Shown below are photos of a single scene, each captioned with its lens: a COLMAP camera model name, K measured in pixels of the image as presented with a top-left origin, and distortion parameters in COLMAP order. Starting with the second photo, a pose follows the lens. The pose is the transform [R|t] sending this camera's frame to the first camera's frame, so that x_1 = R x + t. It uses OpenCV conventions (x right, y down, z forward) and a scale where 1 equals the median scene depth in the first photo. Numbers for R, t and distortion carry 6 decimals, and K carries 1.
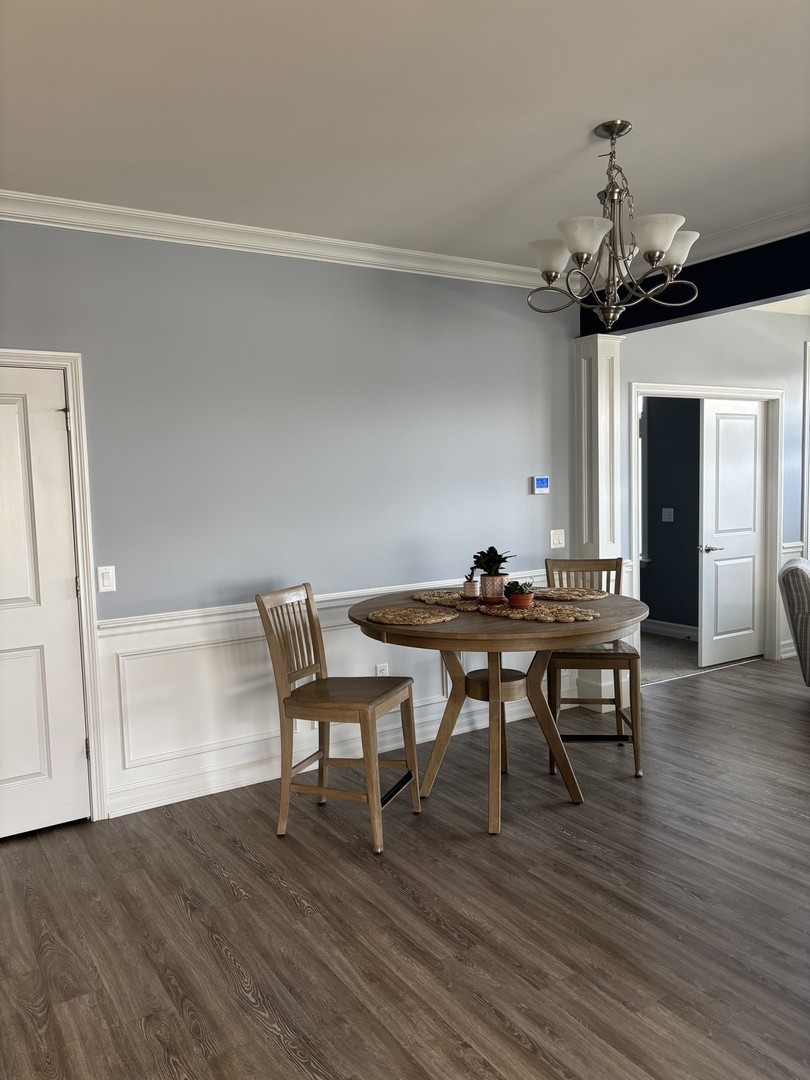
lens RADIAL K [[816.3, 0, 405.0], [0, 816.3, 540.0], [0, 0, 1]] dist [-0.000055, -0.000624]
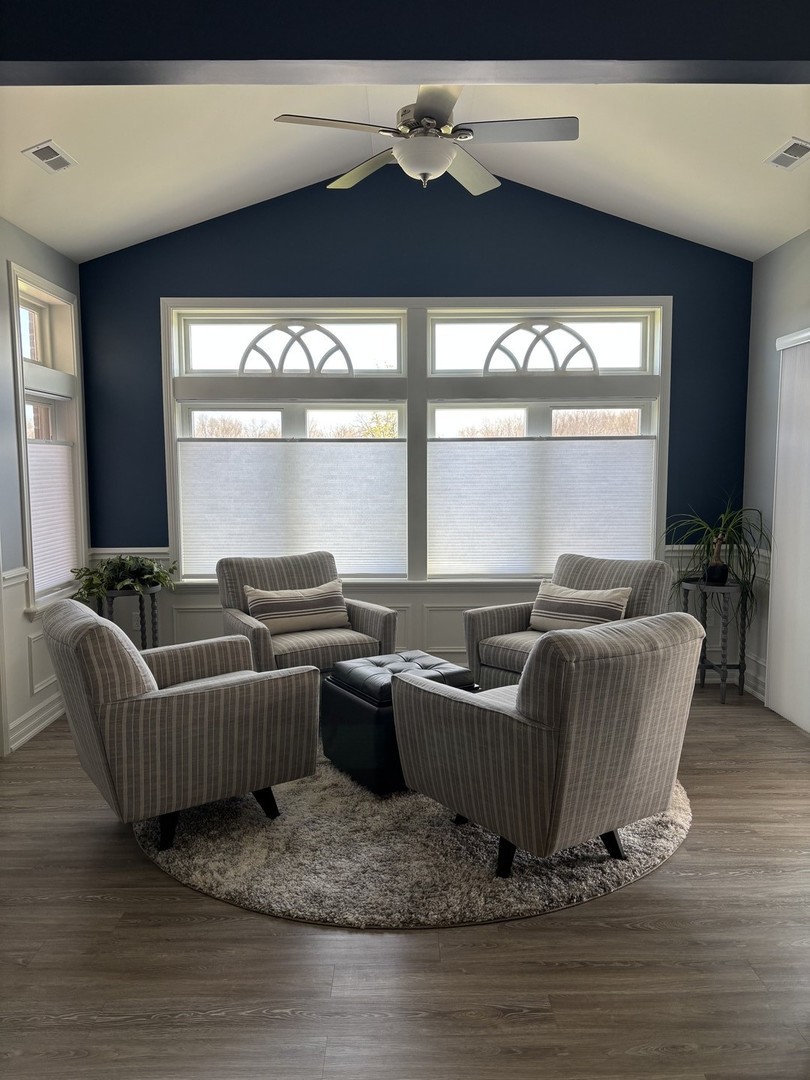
lens RADIAL K [[816.3, 0, 405.0], [0, 816.3, 540.0], [0, 0, 1]] dist [-0.000055, -0.000624]
pose [[0.524164, -0.056992, 0.849708, 0.113704], [0.058210, 0.997822, 0.031018, -0.029778], [-0.849626, 0.033203, 0.526340, 0.518777]]
